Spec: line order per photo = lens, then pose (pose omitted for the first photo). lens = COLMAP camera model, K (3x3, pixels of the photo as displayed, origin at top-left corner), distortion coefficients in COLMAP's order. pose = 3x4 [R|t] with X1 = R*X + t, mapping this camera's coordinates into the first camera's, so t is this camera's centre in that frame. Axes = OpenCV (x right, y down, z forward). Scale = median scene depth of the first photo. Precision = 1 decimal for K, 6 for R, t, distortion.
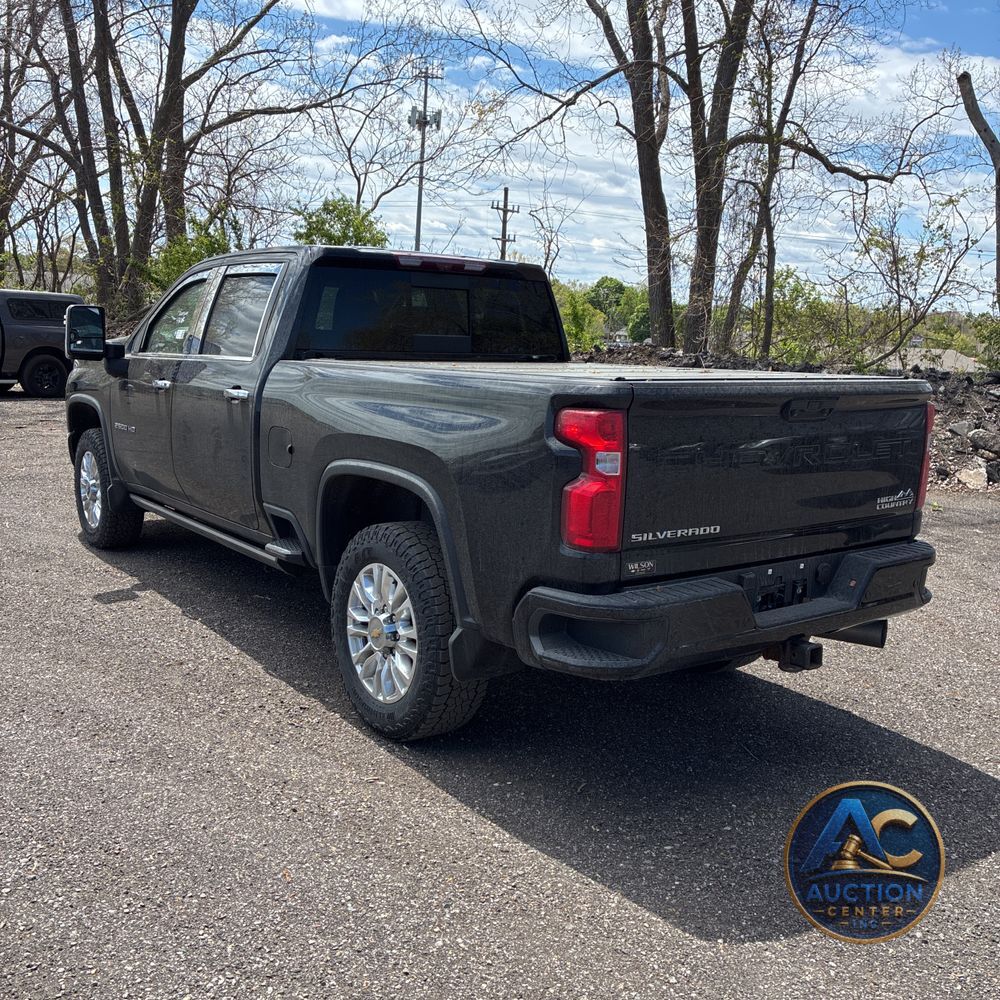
lens RADIAL K [[1009.8, 0, 497.2], [0, 1009.8, 496.6], [0, 0, 1]] dist [0.024355, 0.000000]
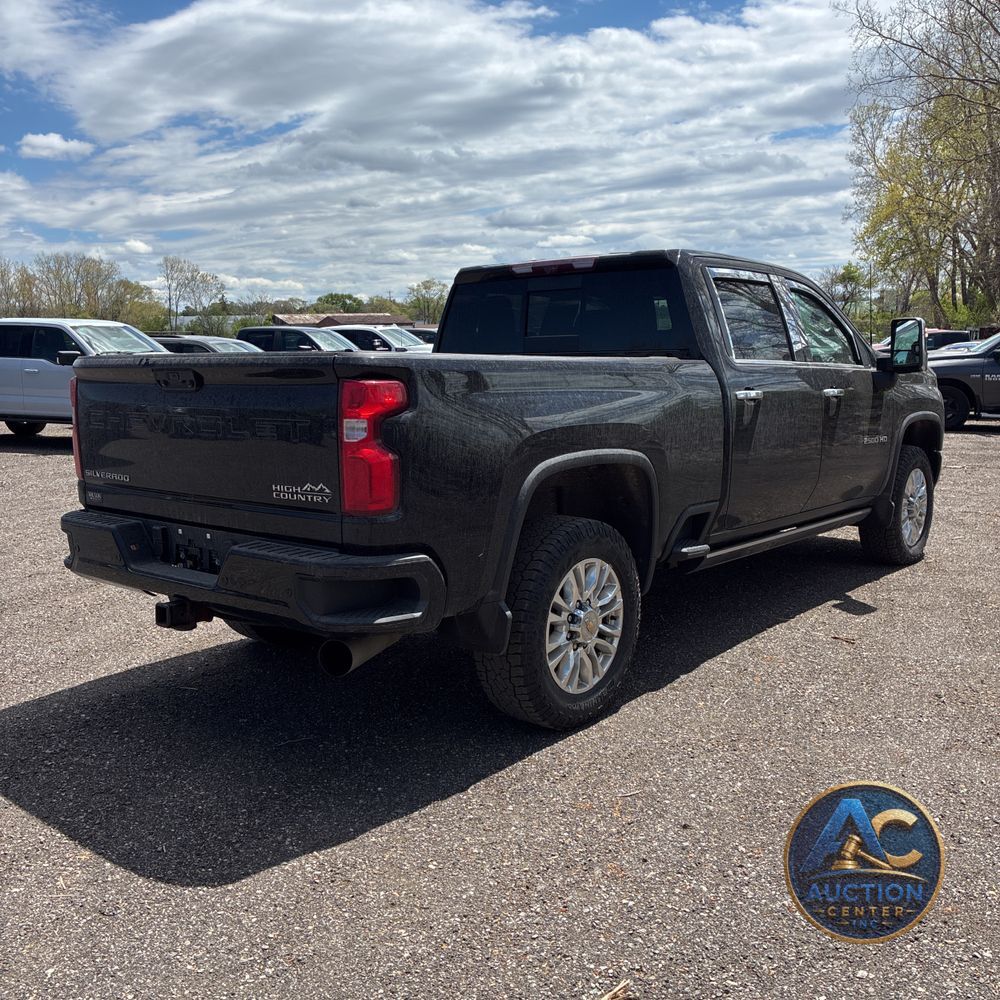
lens RADIAL K [[1009.8, 0, 490.1], [0, 1009.8, 494.2], [0, 0, 1]] dist [0.024355, 0.000000]
pose [[0.244527, 0.084834, -0.965924, 1.359191], [-0.137476, 0.989136, 0.052070, -0.065319], [0.959847, 0.120059, 0.253533, 1.013495]]
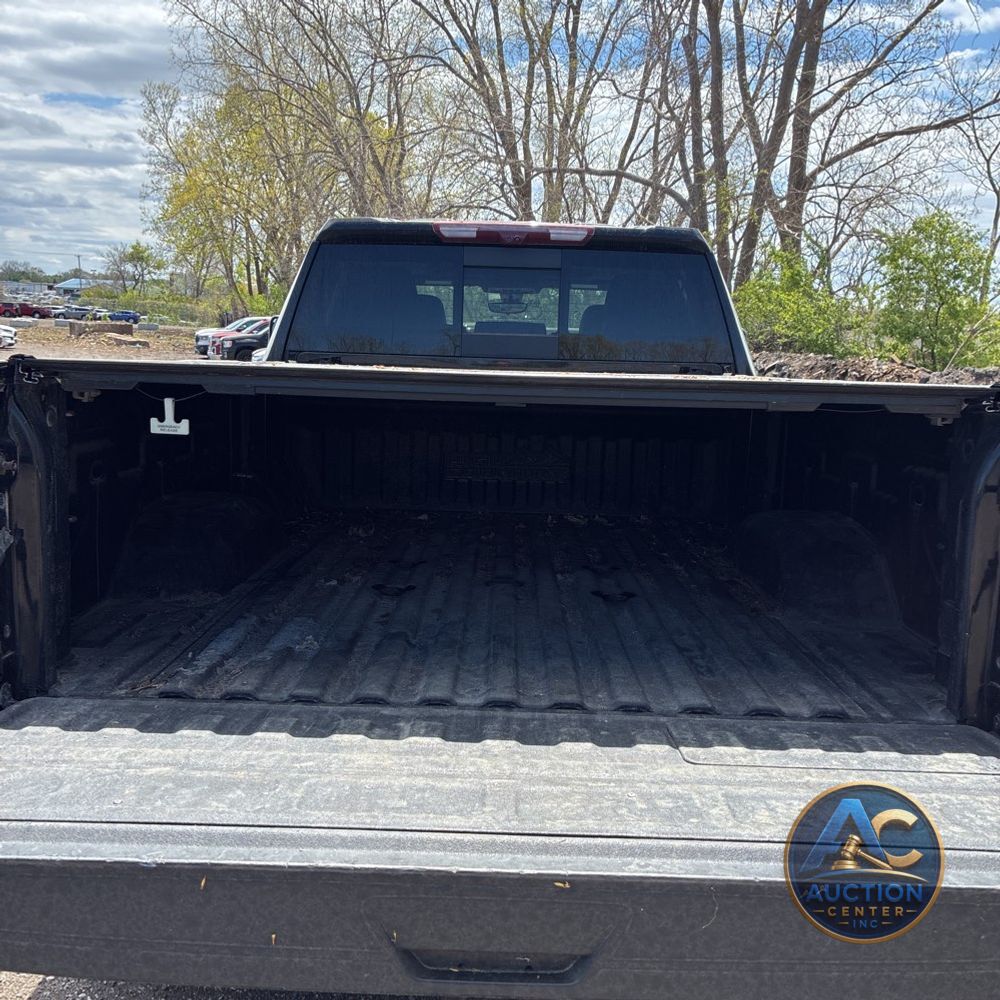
lens RADIAL K [[1009.8, 0, 505.9], [0, 1009.8, 504.7], [0, 0, 1]] dist [0.024355, 0.000000]
pose [[0.803273, 0.075724, -0.590777, 0.534019], [-0.095686, 0.995408, -0.002514, -0.056988], [0.587874, 0.058548, 0.806831, 0.632630]]
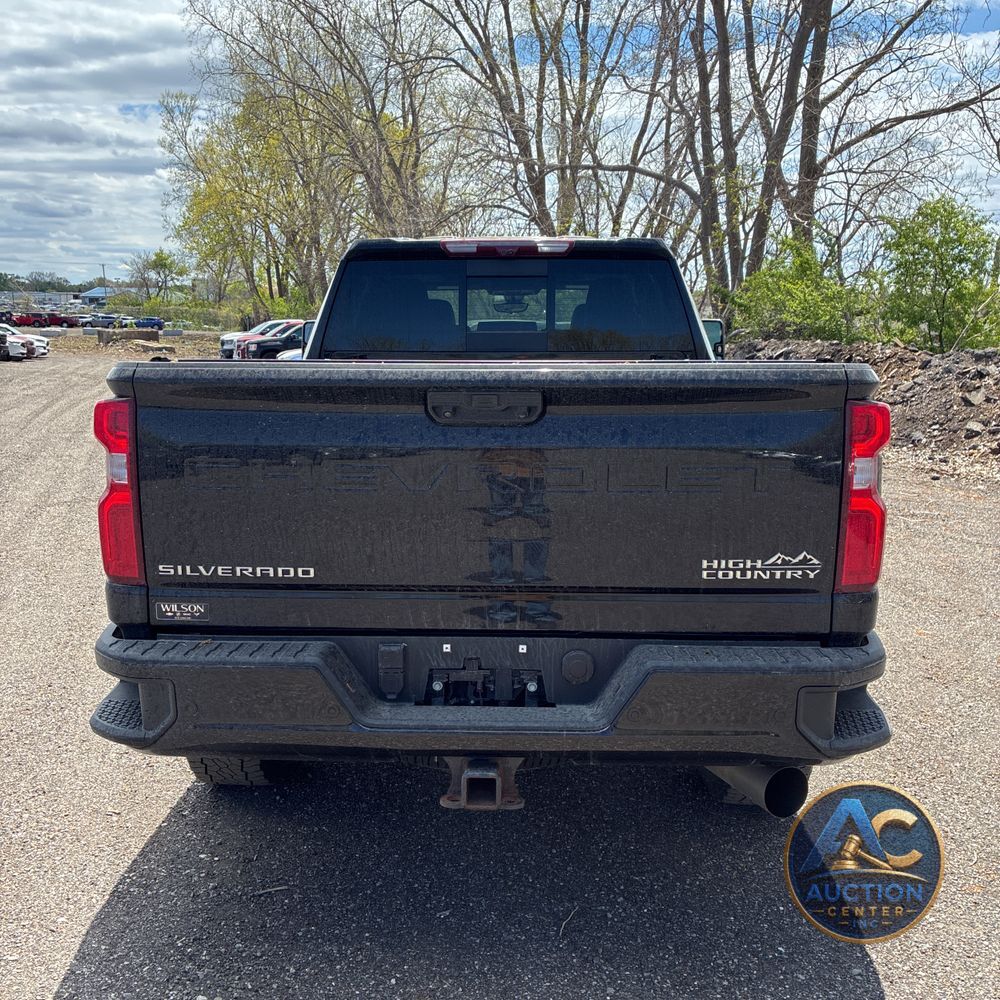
lens RADIAL K [[1009.8, 0, 491.1], [0, 1009.8, 506.1], [0, 0, 1]] dist [0.024355, 0.000000]
pose [[0.781896, 0.060861, -0.620432, 0.683494], [-0.072964, 0.997317, 0.005879, -0.024791], [0.619125, 0.040672, 0.784239, 0.479562]]
